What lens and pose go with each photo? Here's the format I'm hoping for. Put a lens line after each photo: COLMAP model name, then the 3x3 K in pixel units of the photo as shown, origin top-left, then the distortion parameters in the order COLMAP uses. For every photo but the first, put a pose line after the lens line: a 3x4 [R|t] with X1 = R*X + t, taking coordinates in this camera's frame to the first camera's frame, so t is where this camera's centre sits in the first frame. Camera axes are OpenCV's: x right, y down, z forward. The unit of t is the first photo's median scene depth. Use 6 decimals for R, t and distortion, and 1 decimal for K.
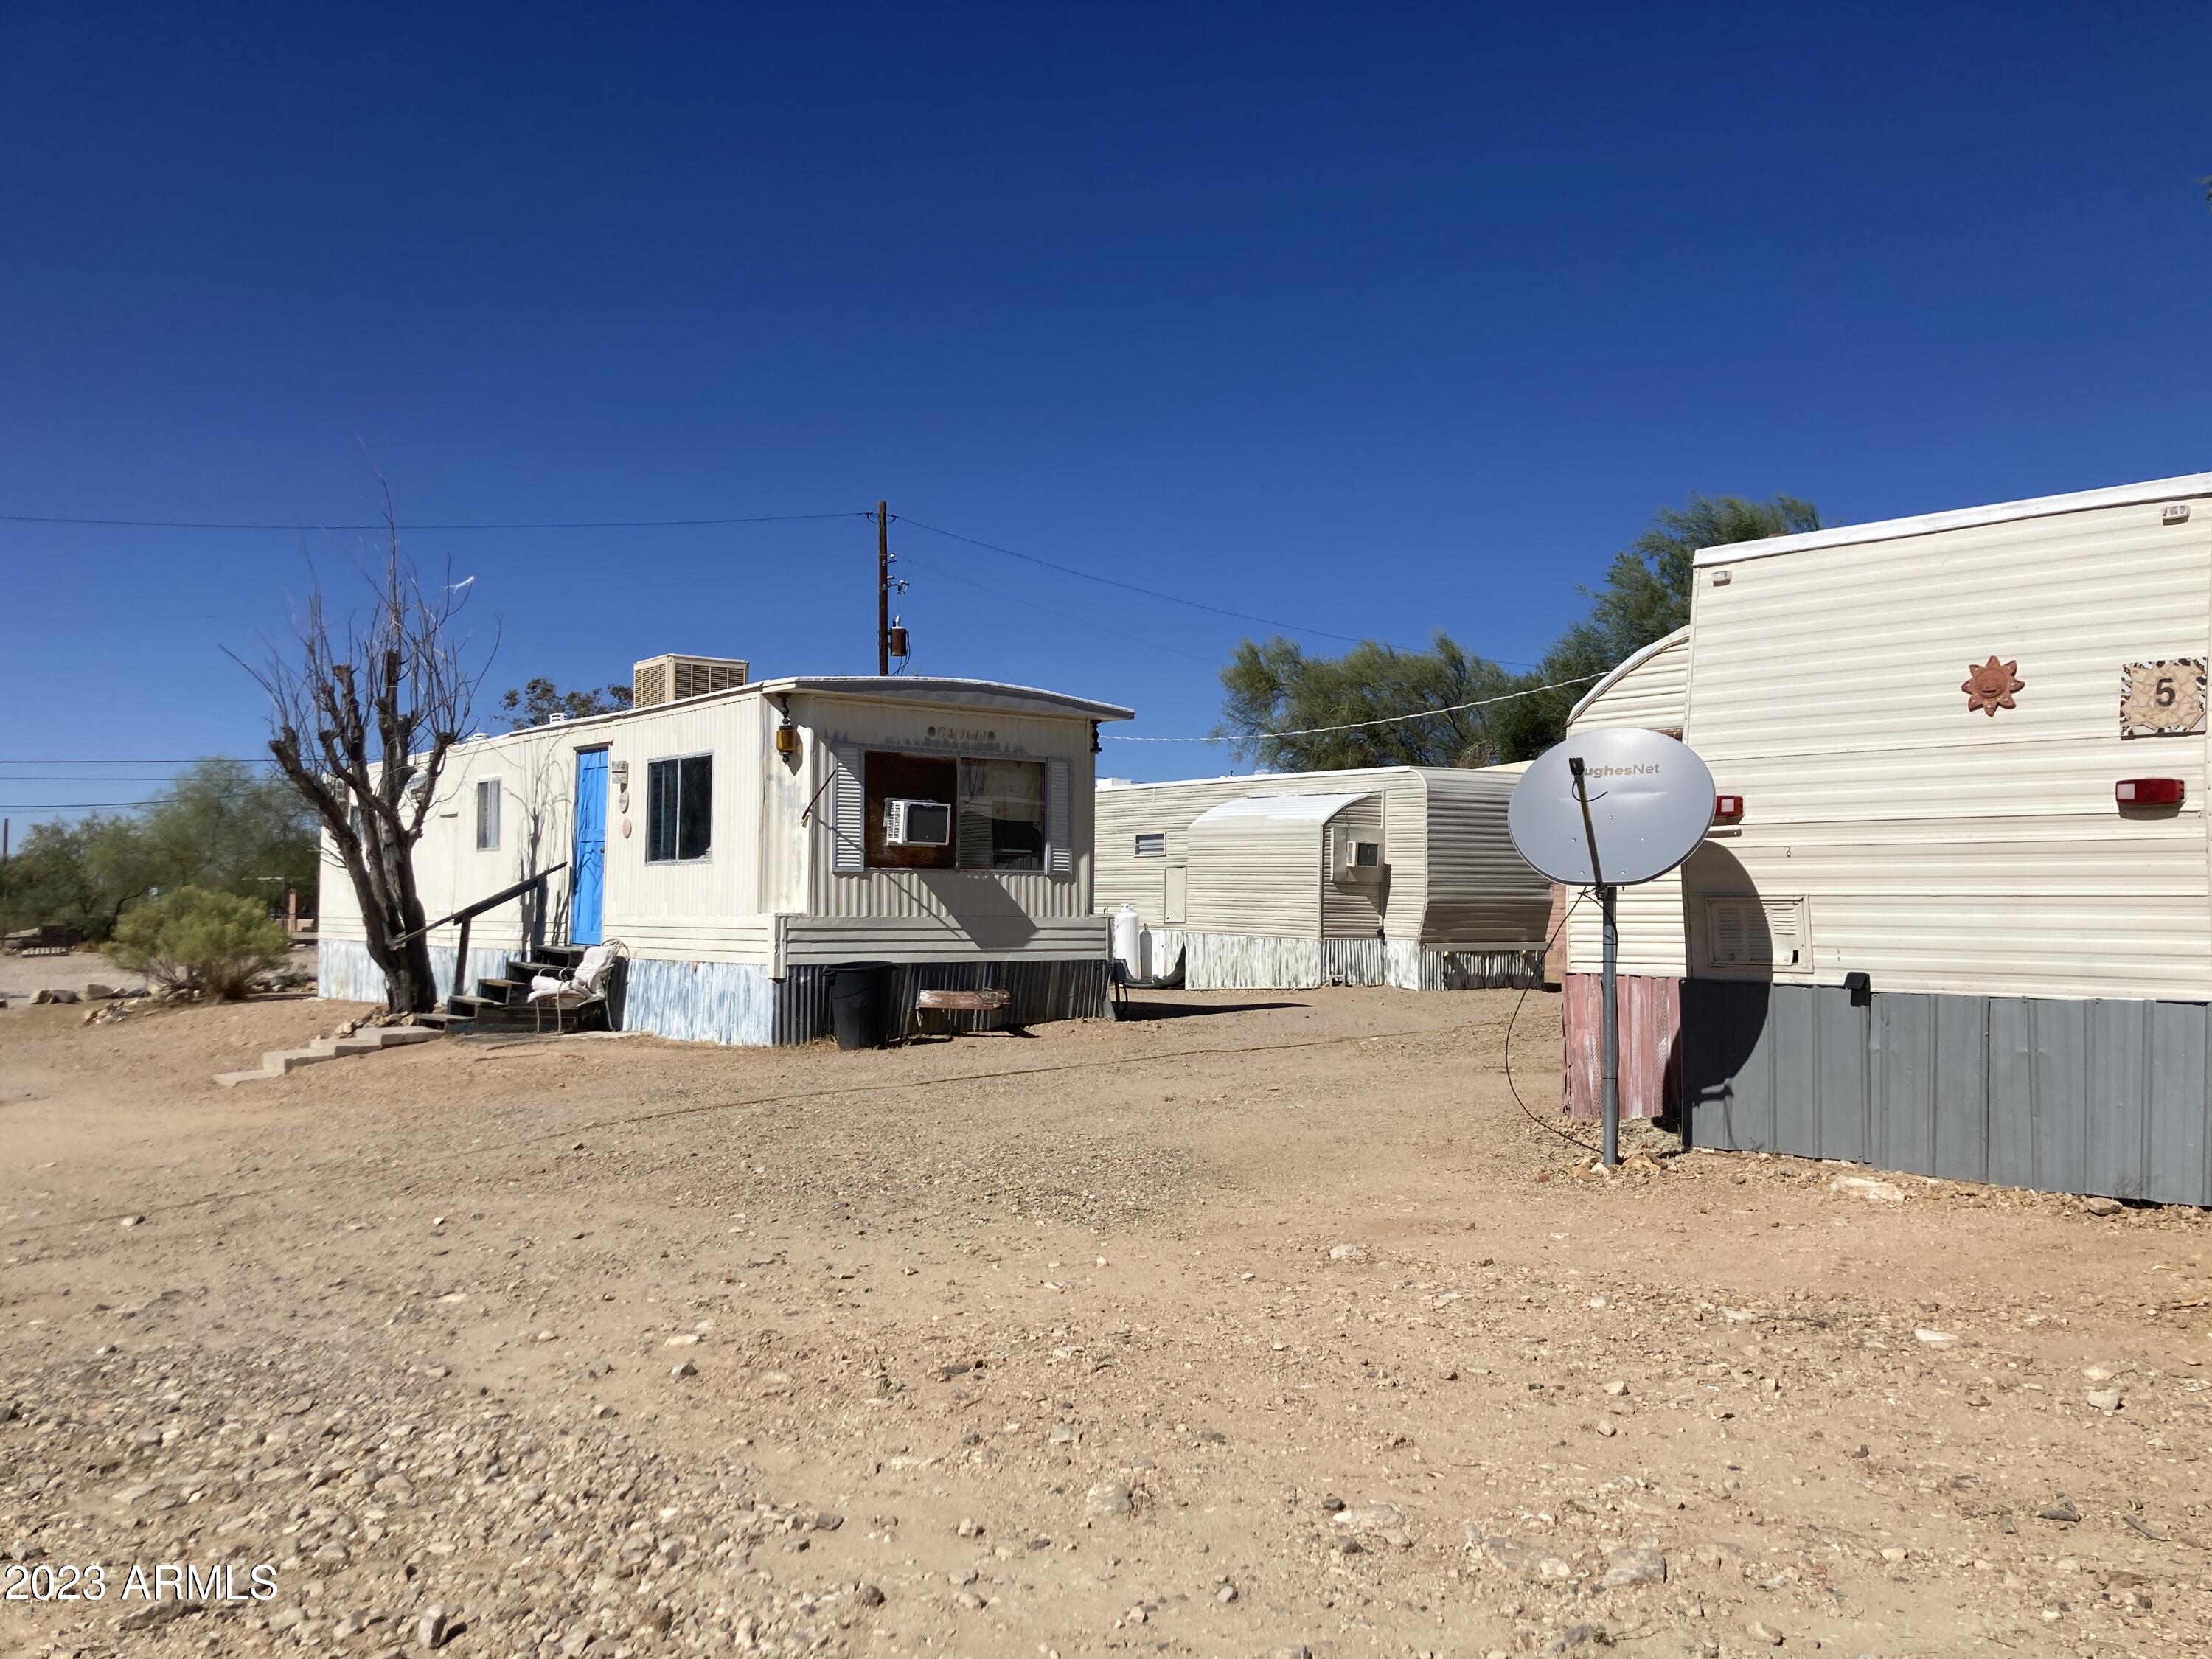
lens RADIAL K [[1758.1, 0, 1106.7], [0, 1758.1, 871.9], [0, 0, 1]] dist [0.086758, -0.231098]
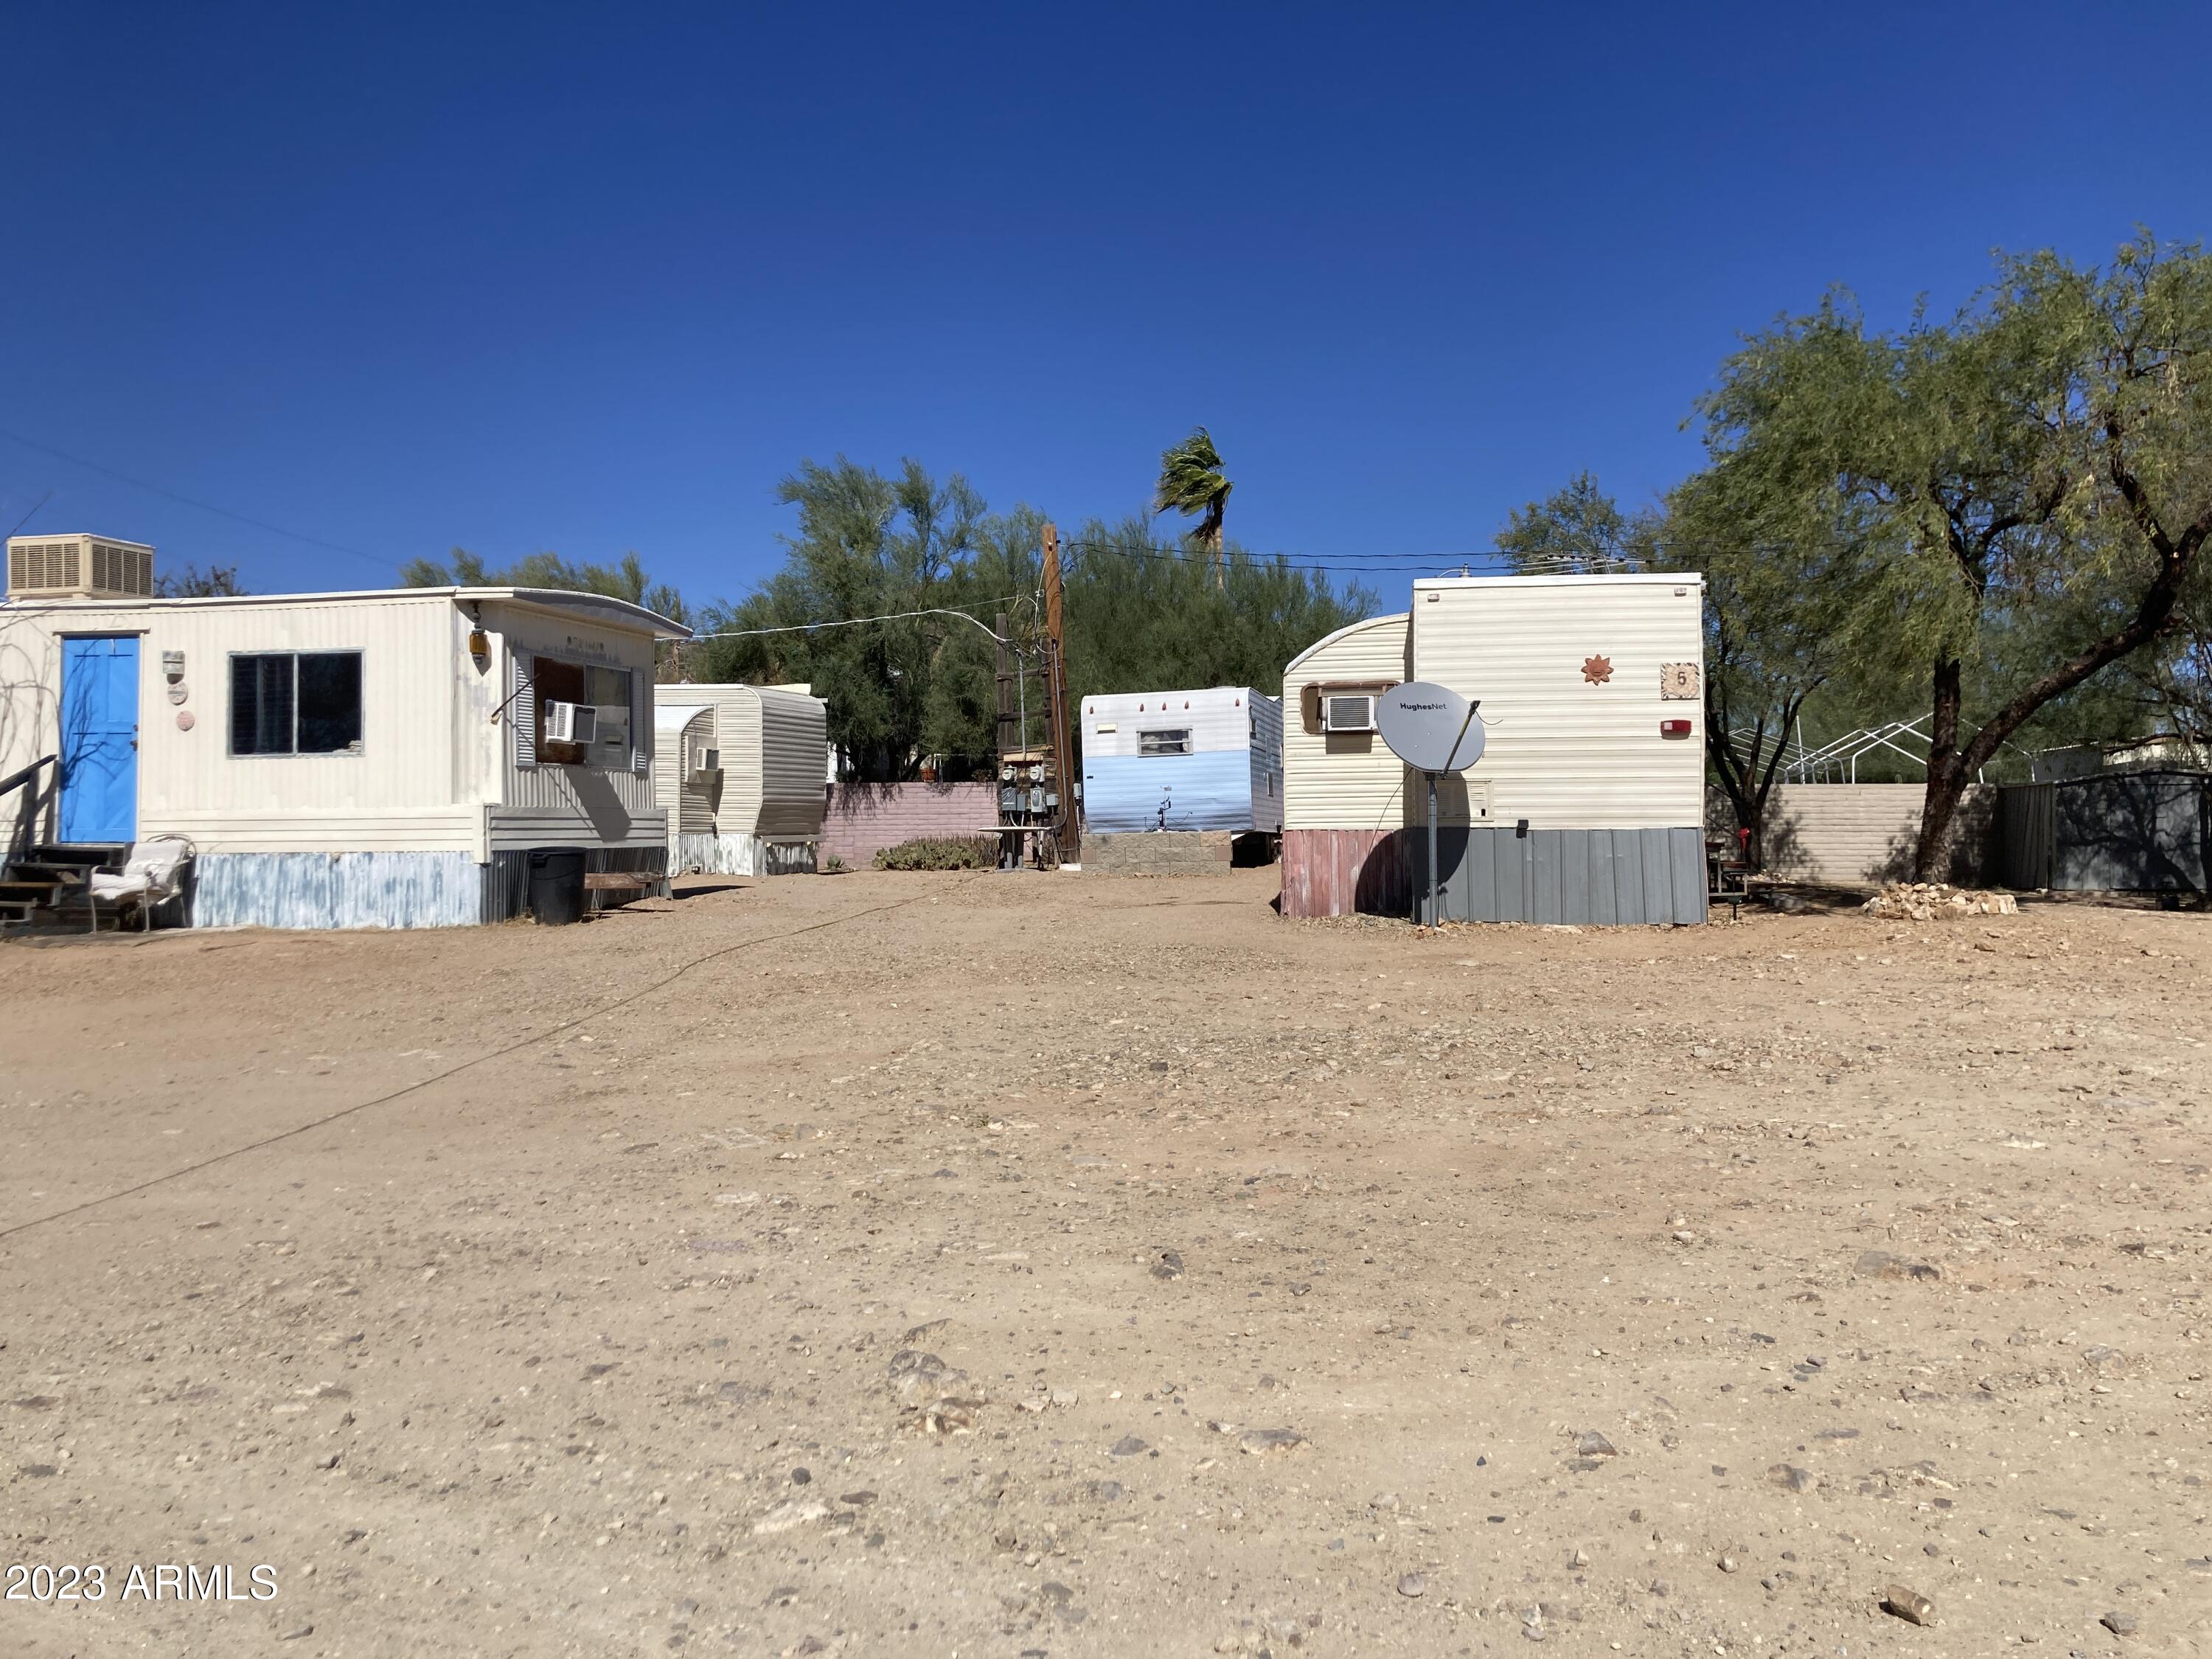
lens RADIAL K [[1758.1, 0, 1106.7], [0, 1758.1, 871.9], [0, 0, 1]] dist [0.086758, -0.231098]
pose [[0.782049, -0.026851, 0.622638, -0.536218], [-0.002673, 0.998918, 0.046435, 0.013167], [-0.623211, -0.037979, 0.781131, -0.091465]]
